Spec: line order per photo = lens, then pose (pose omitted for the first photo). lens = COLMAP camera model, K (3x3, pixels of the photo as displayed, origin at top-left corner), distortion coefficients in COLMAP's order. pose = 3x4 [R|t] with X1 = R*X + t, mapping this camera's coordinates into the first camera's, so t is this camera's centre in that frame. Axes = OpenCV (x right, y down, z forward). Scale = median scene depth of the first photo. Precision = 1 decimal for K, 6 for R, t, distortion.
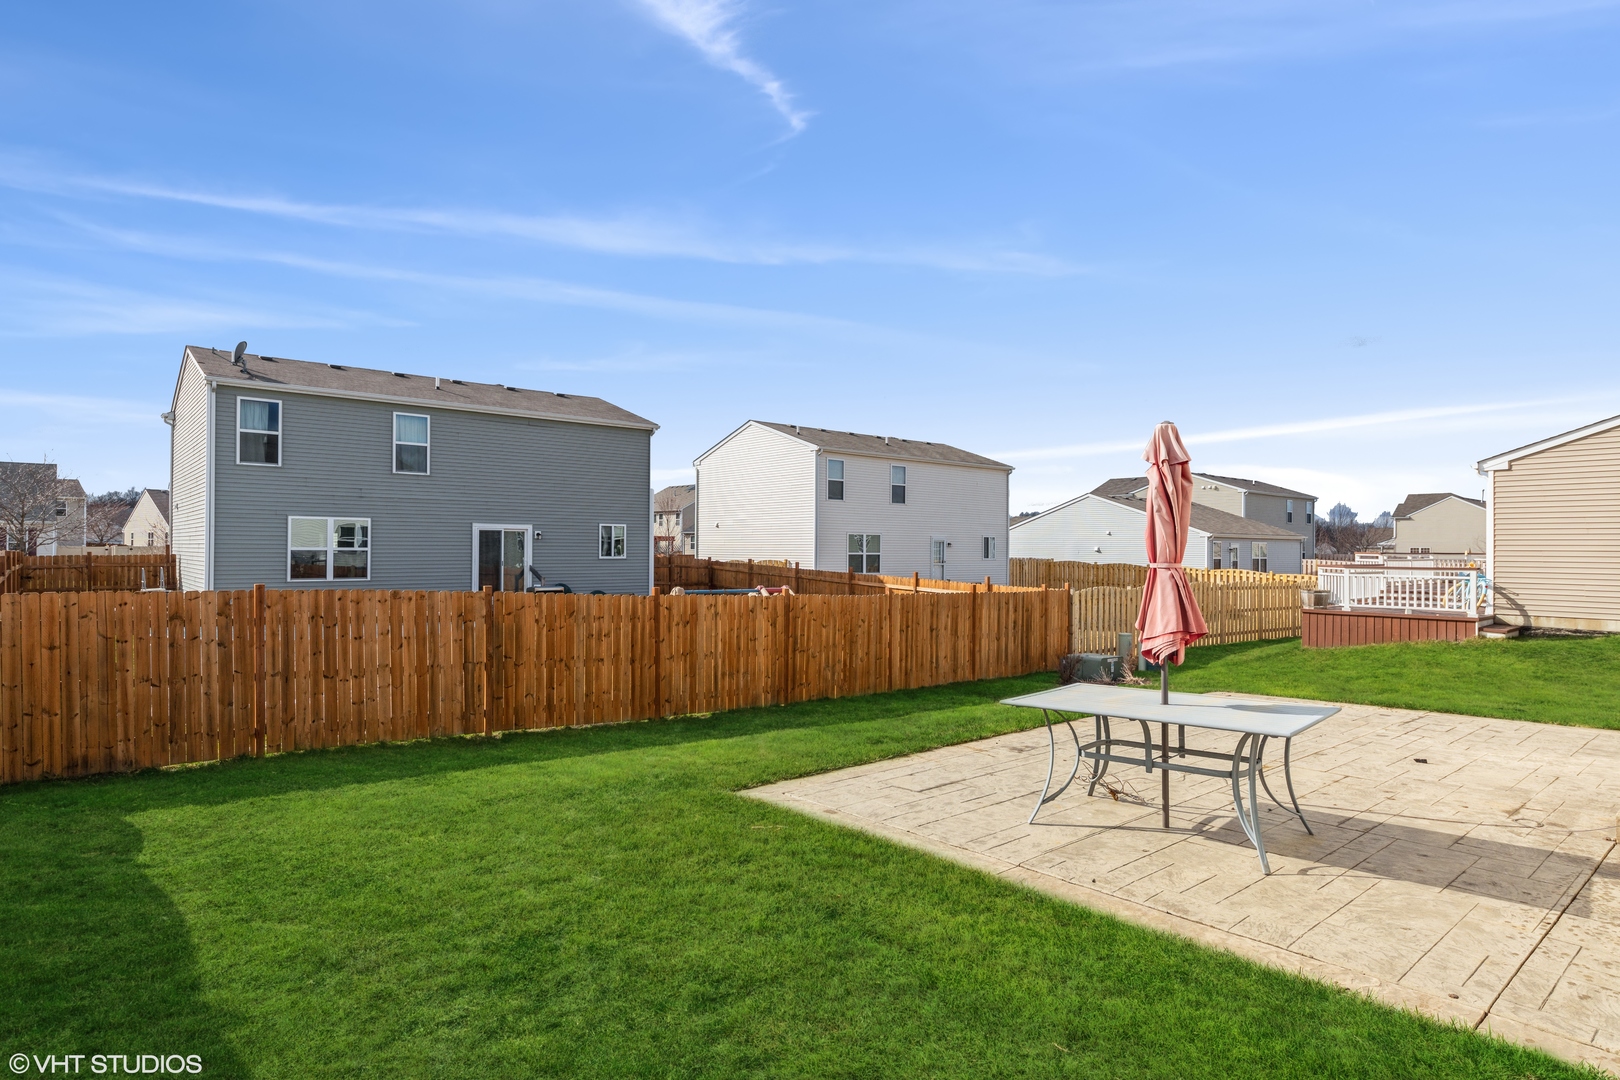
lens RADIAL K [[875.3, 0, 810.0], [0, 875.3, 540.0], [0, 0, 1]] dist [0.001138, 0.000222]
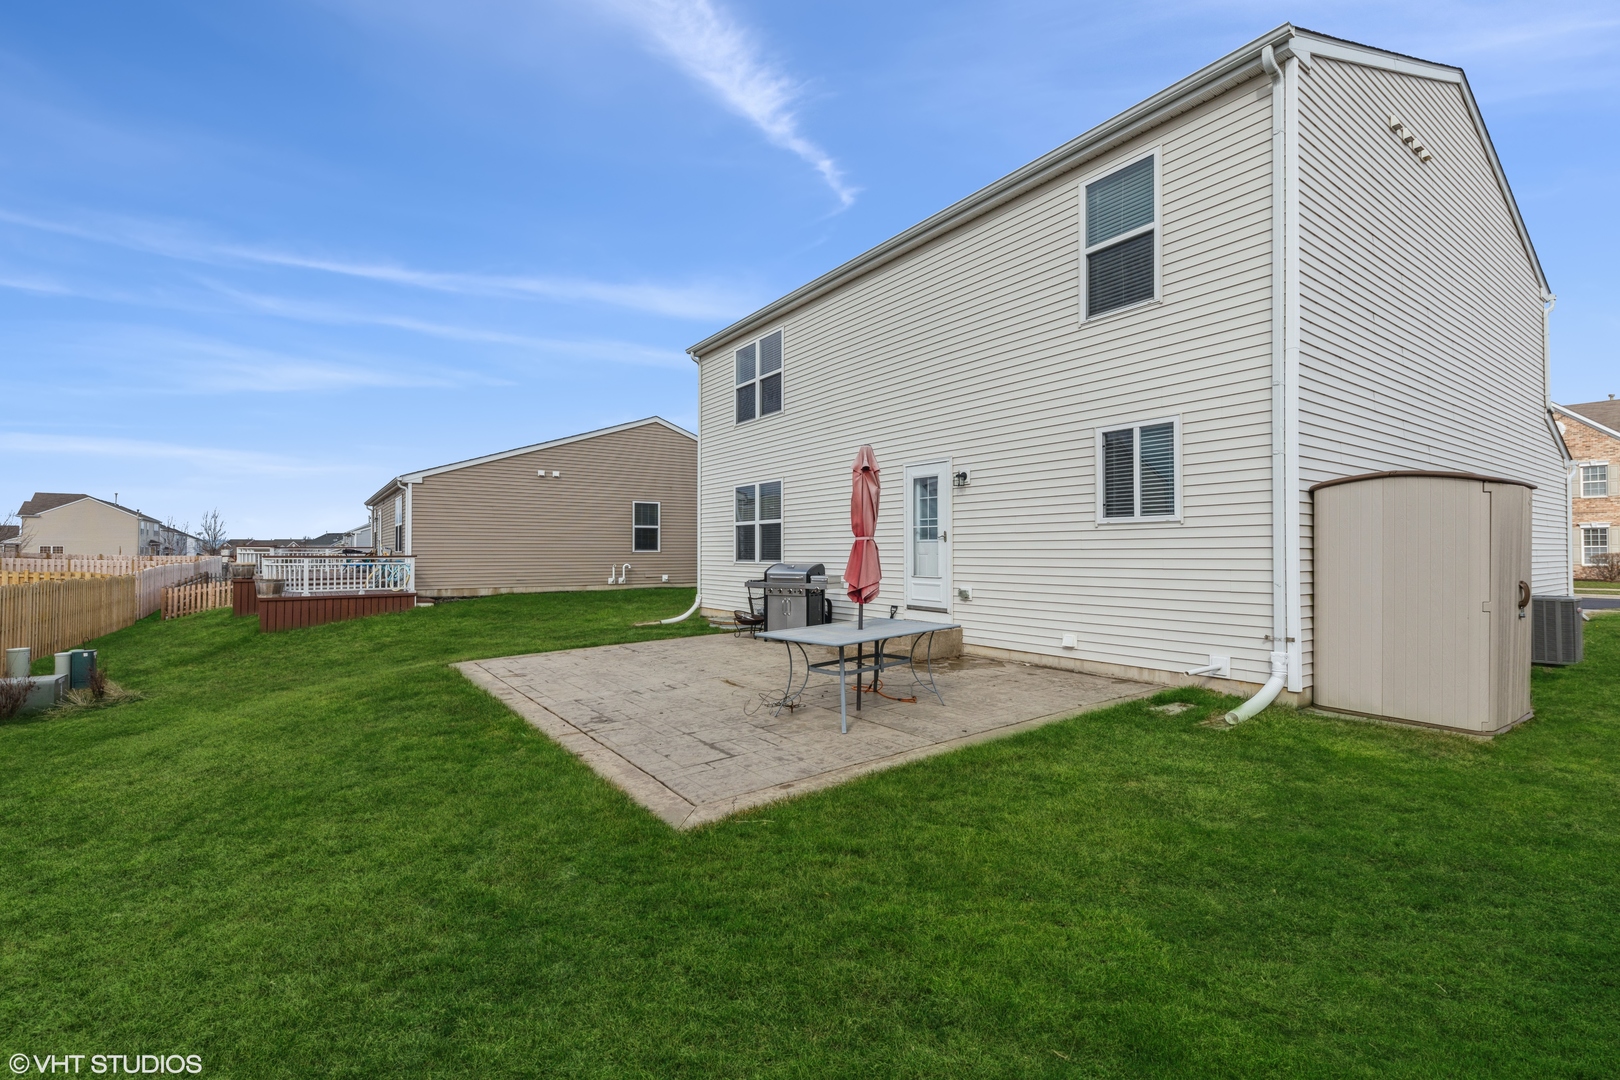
lens RADIAL K [[705.6, 0, 810.0], [0, 705.6, 540.0], [0, 0, 1]] dist [0.000086, -0.000017]
pose [[0.081848, 0.018364, 0.996476, -0.666112], [-0.014219, 0.999750, -0.017256, 0.045771], [-0.996543, -0.012756, 0.082089, 0.806750]]
